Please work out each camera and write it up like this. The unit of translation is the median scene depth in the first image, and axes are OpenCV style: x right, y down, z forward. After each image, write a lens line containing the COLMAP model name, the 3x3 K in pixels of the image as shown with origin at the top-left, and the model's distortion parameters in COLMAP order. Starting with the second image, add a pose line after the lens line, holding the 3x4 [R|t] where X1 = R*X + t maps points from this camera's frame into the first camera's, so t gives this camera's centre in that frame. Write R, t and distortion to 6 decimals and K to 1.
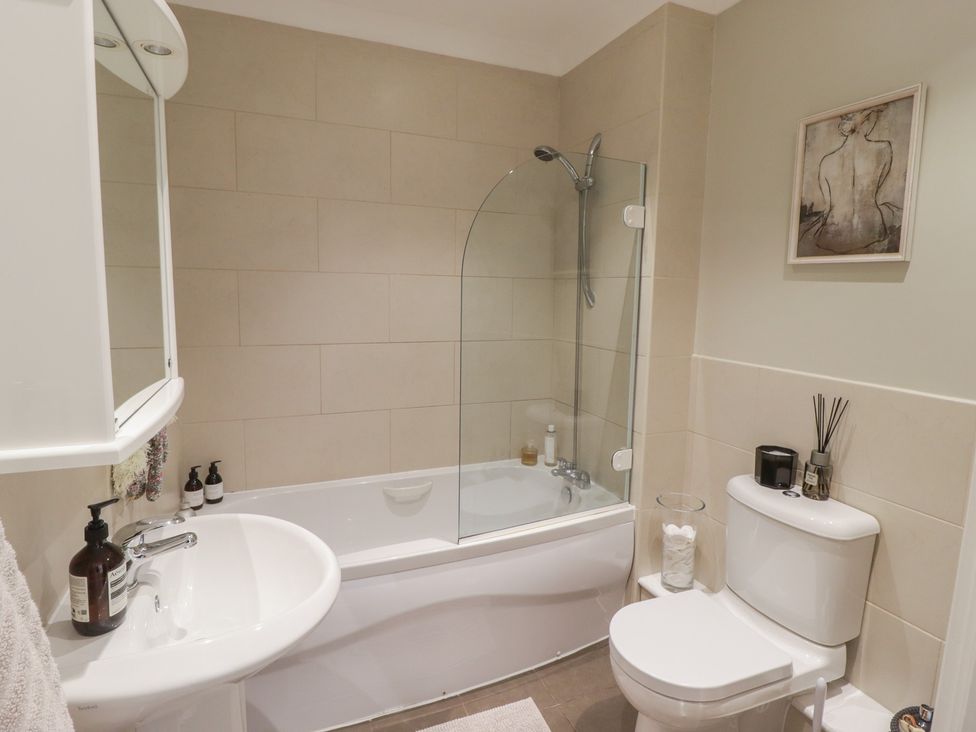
lens RADIAL K [[519.9, 0, 483.2], [0, 519.9, 349.1], [0, 0, 1]] dist [-0.002135, -0.011659]
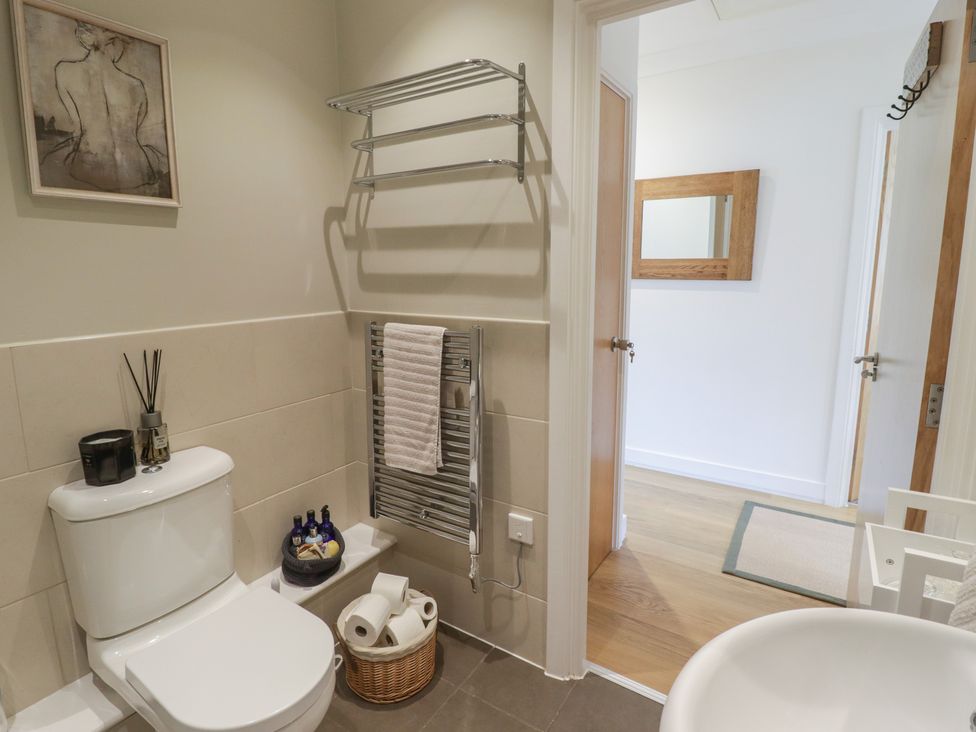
lens RADIAL K [[519.9, 0, 483.2], [0, 519.9, 349.1], [0, 0, 1]] dist [-0.002135, -0.011659]
pose [[-0.564987, -0.146336, 0.812020, -0.426149], [0.090170, 0.967302, 0.237058, -0.077249], [-0.820158, 0.207155, -0.533318, 1.025286]]
